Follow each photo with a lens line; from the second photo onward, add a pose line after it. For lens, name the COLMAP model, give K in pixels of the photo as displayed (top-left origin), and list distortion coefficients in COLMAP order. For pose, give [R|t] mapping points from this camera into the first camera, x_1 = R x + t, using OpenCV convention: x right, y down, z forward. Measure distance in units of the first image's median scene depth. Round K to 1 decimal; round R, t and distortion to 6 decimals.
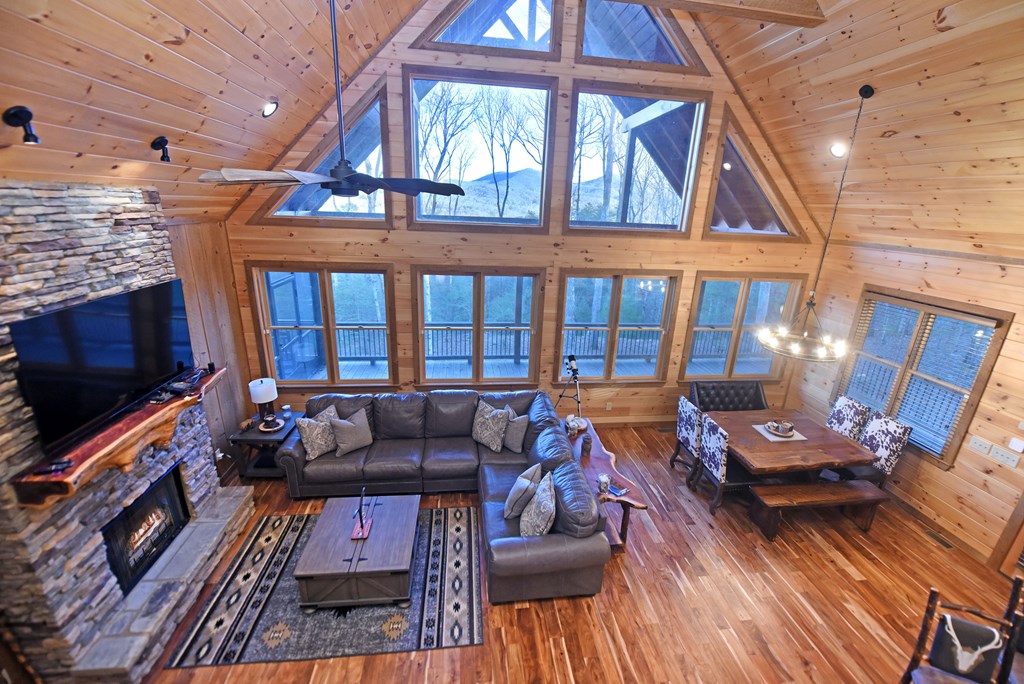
lens RADIAL K [[407.4, 0, 512.7], [0, 407.4, 337.1], [0, 0, 1]] dist [-0.016415, -0.001704]
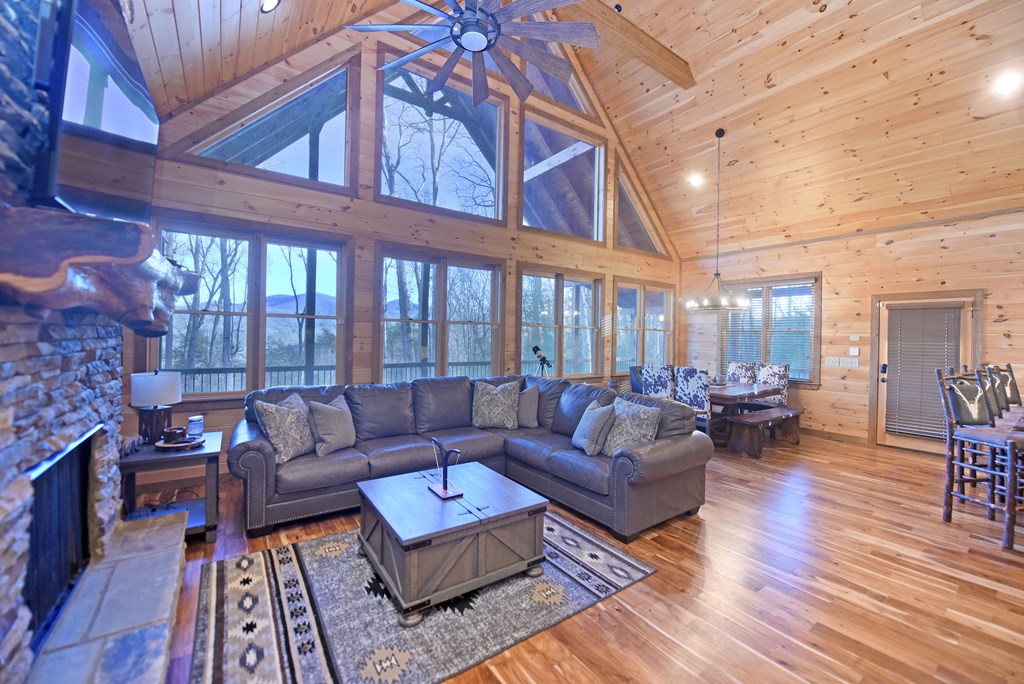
lens RADIAL K [[407.4, 0, 511.6], [0, 407.4, 337.3], [0, 0, 1]] dist [-0.016415, -0.001704]
pose [[0.883031, -0.023211, 0.468741, -0.528600], [0.155942, 0.956540, -0.246402, 0.366894], [-0.442650, 0.290677, 0.848274, 0.249693]]
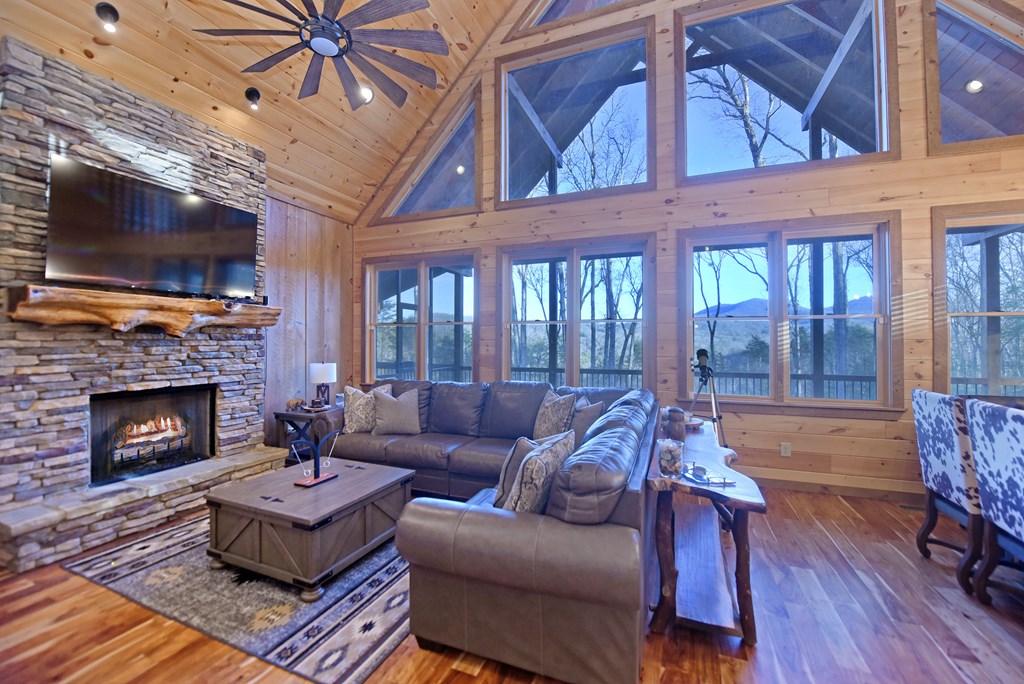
lens RADIAL K [[407.4, 0, 514.8], [0, 407.4, 336.1], [0, 0, 1]] dist [-0.016415, -0.001704]
pose [[0.876168, -0.043407, -0.480048, 0.278638], [-0.112484, 0.950024, -0.291207, 0.355459], [0.468697, 0.309144, 0.827498, 0.424743]]
